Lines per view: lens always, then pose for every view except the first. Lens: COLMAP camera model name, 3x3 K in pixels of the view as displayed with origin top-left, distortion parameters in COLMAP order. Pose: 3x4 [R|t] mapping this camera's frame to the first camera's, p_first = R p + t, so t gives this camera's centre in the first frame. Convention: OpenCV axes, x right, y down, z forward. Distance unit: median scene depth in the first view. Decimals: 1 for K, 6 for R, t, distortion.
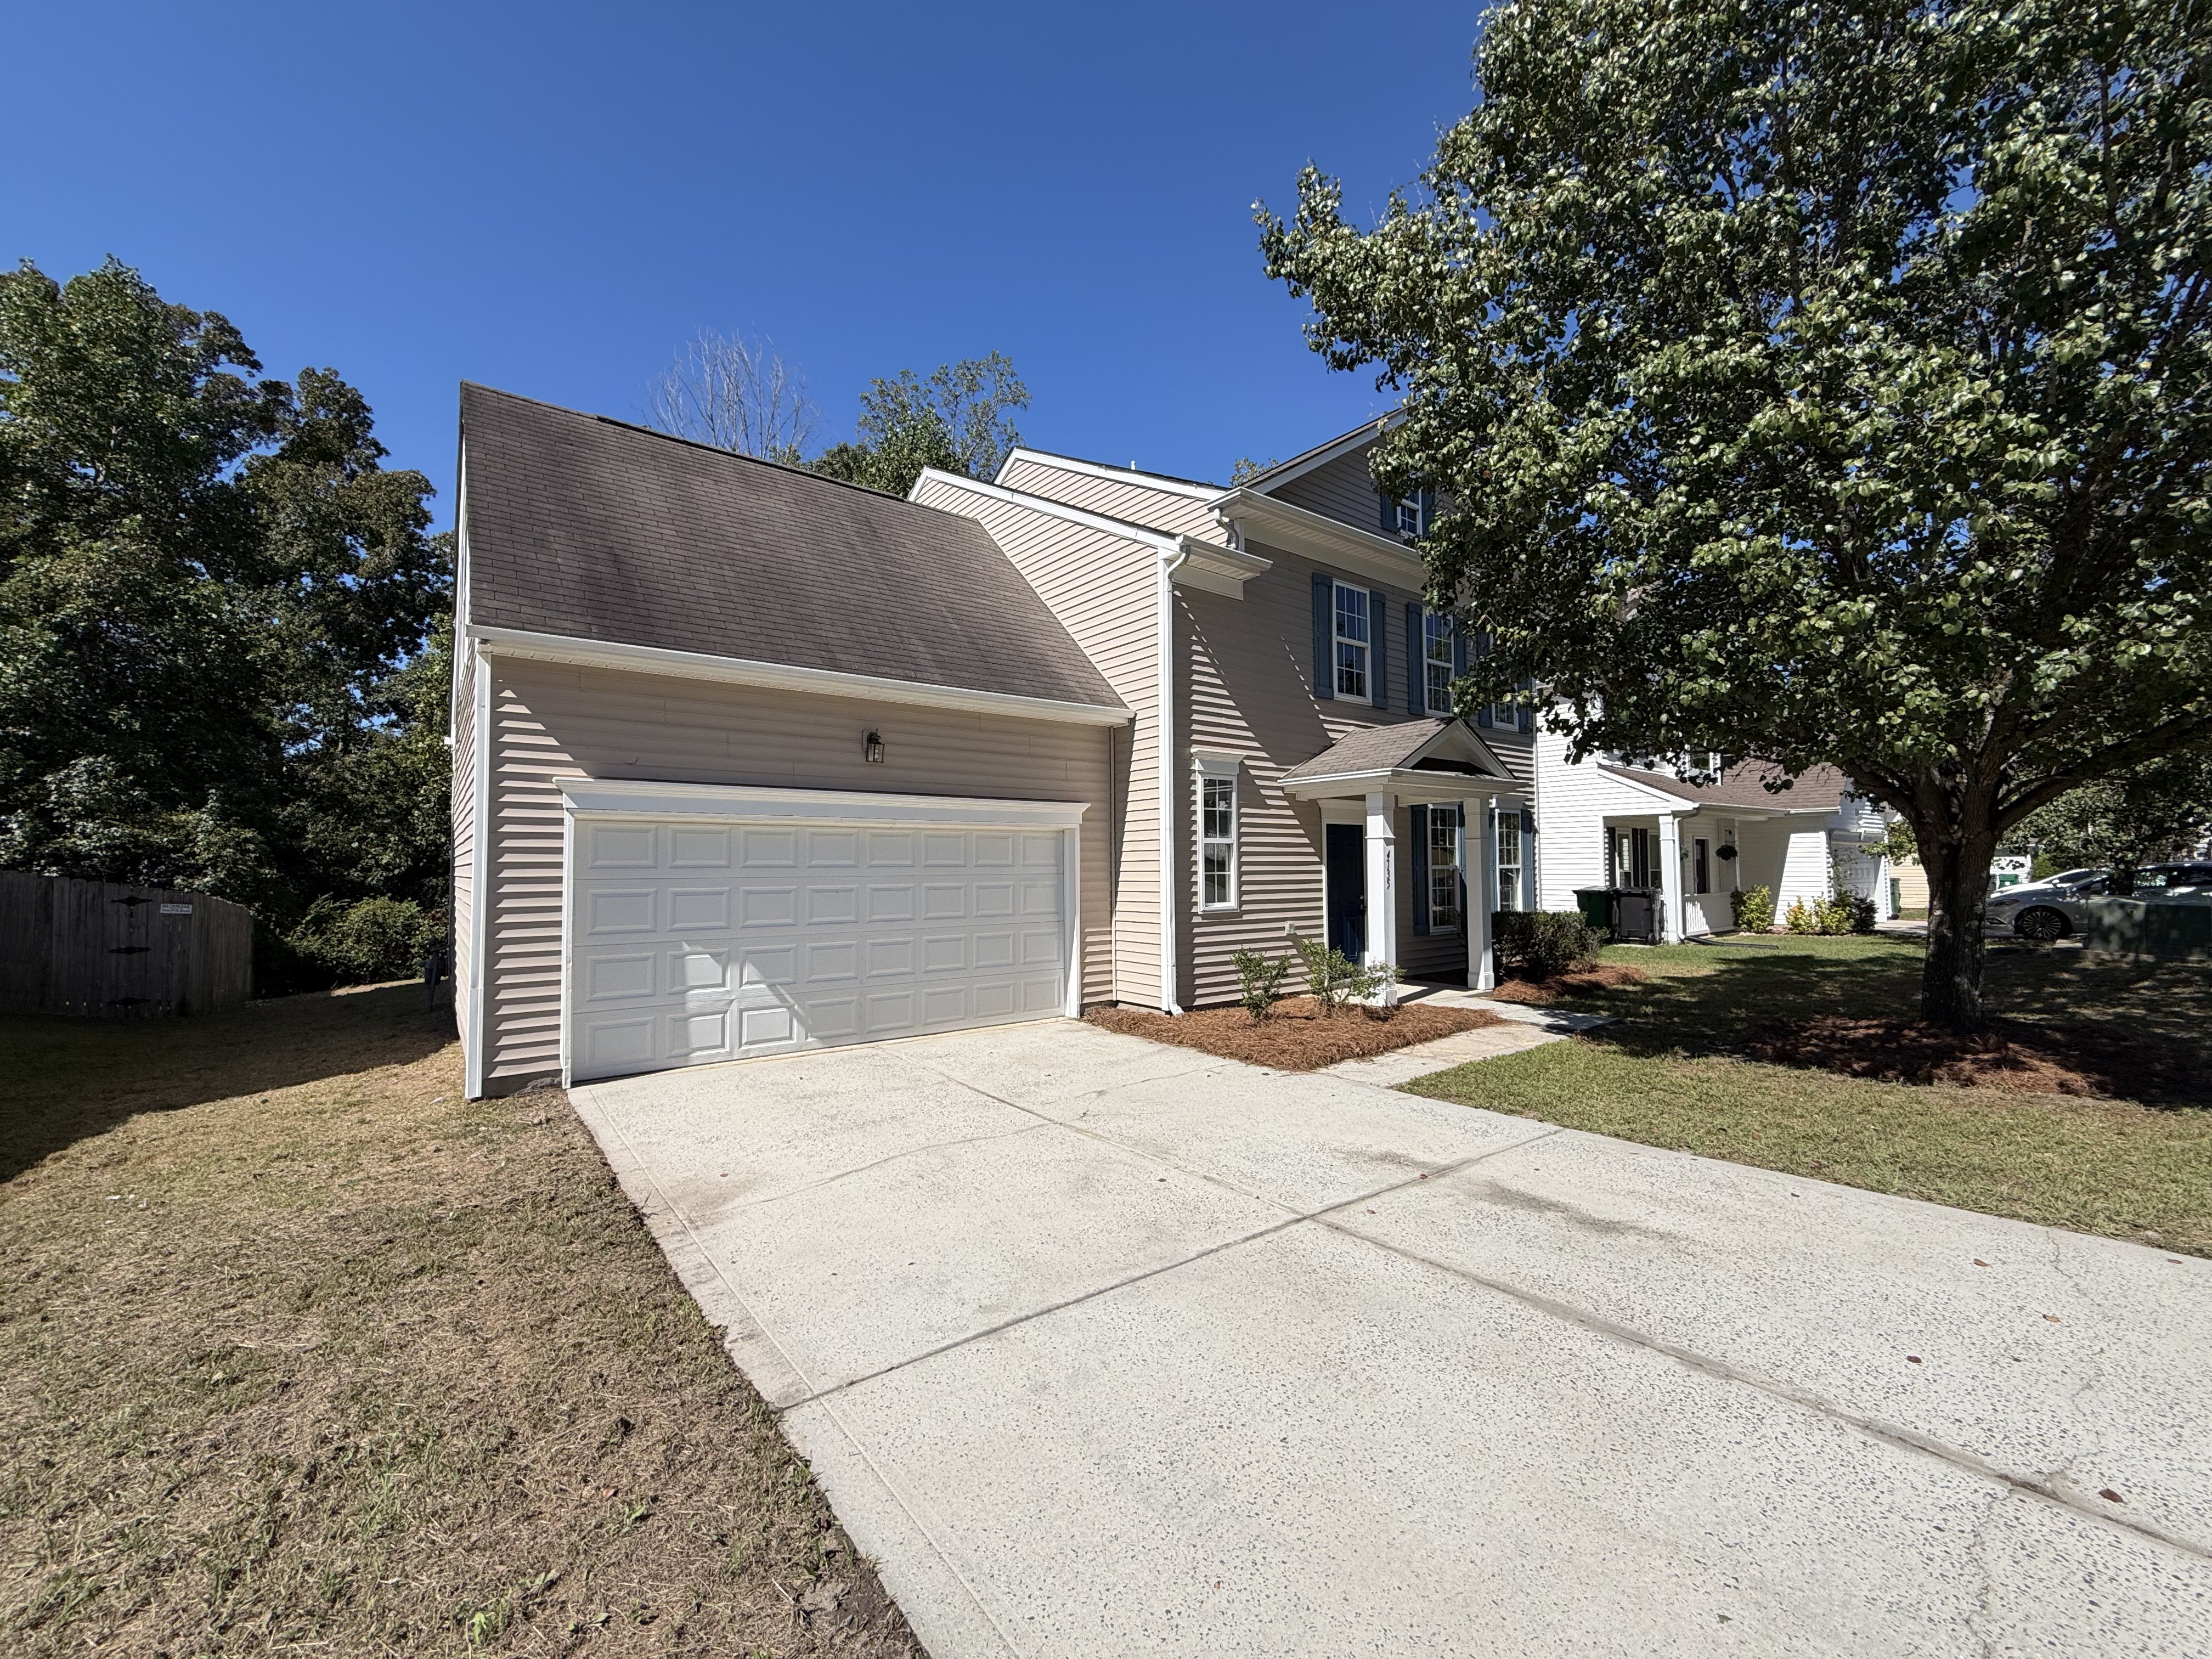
lens RADIAL K [[884.5, 0, 1099.6], [0, 884.5, 826.6], [0, 0, 1]] dist [0.001053, -0.000241]
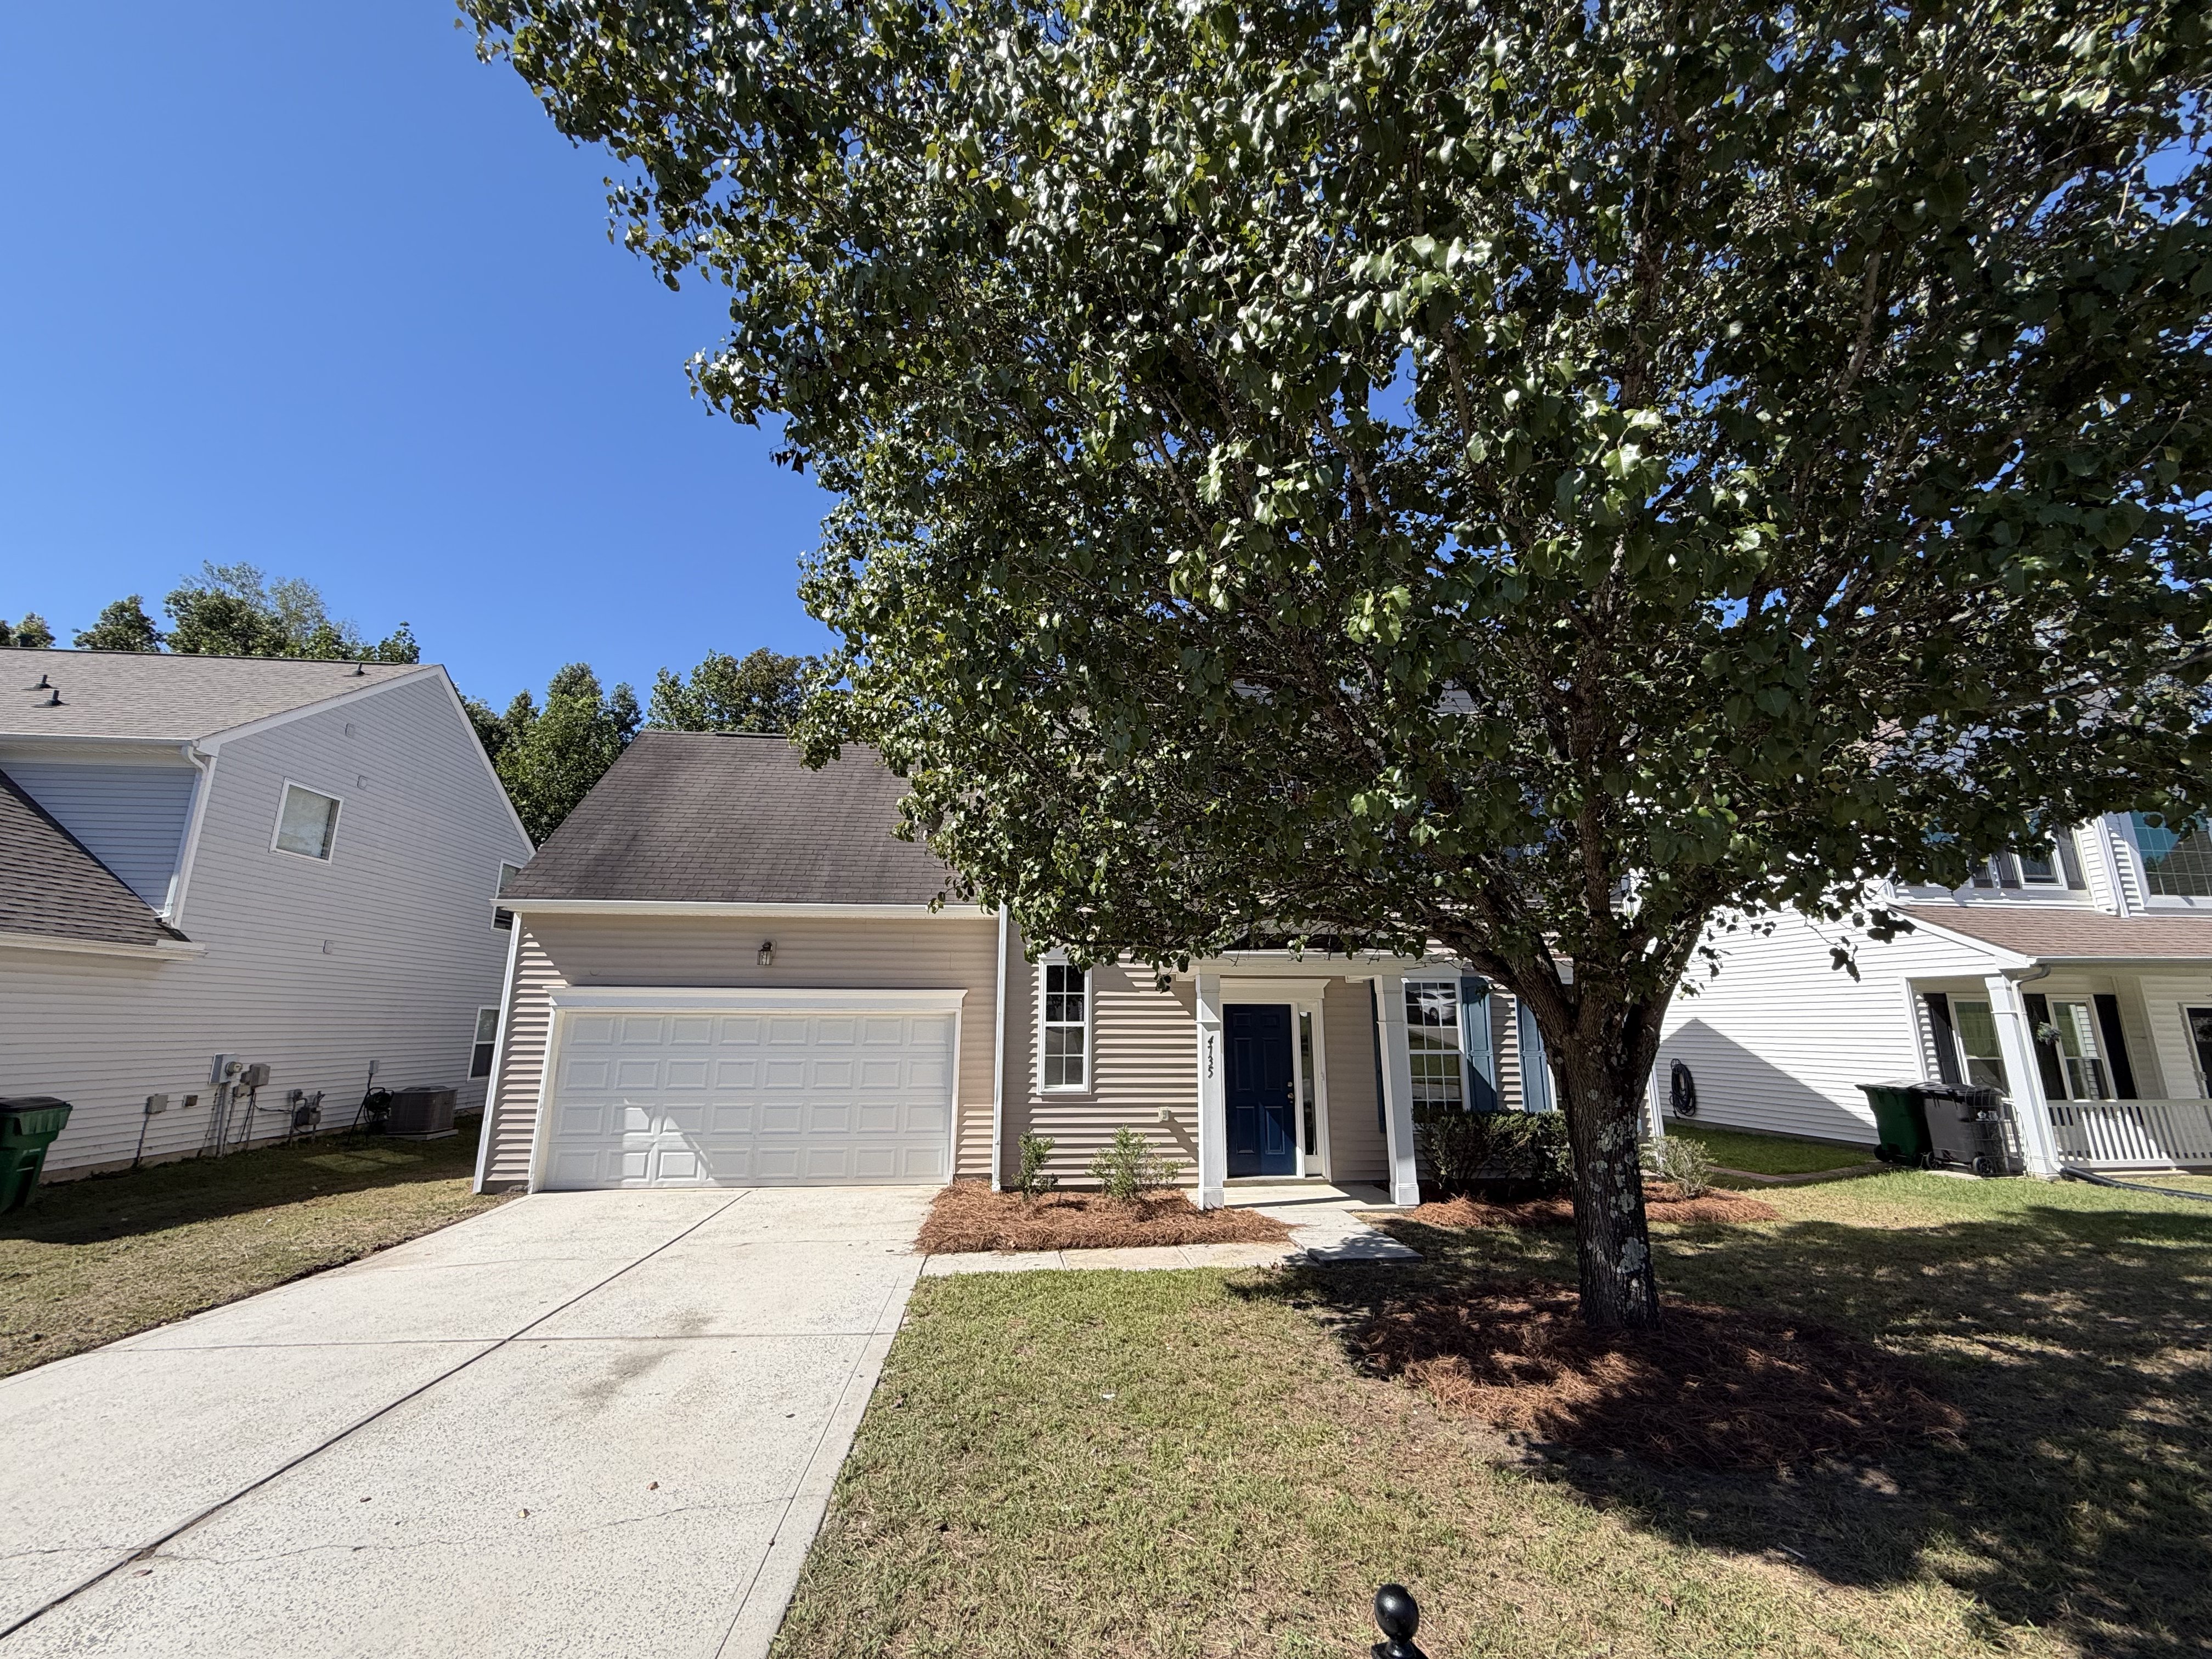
lens RADIAL K [[884.5, 0, 1108.3], [0, 884.5, 829.2], [0, 0, 1]] dist [0.001053, -0.000241]
pose [[0.850750, -0.104319, -0.515113, 0.881546], [0.015001, 0.984524, -0.174607, -0.033205], [0.525356, 0.140820, 0.839149, 0.127162]]
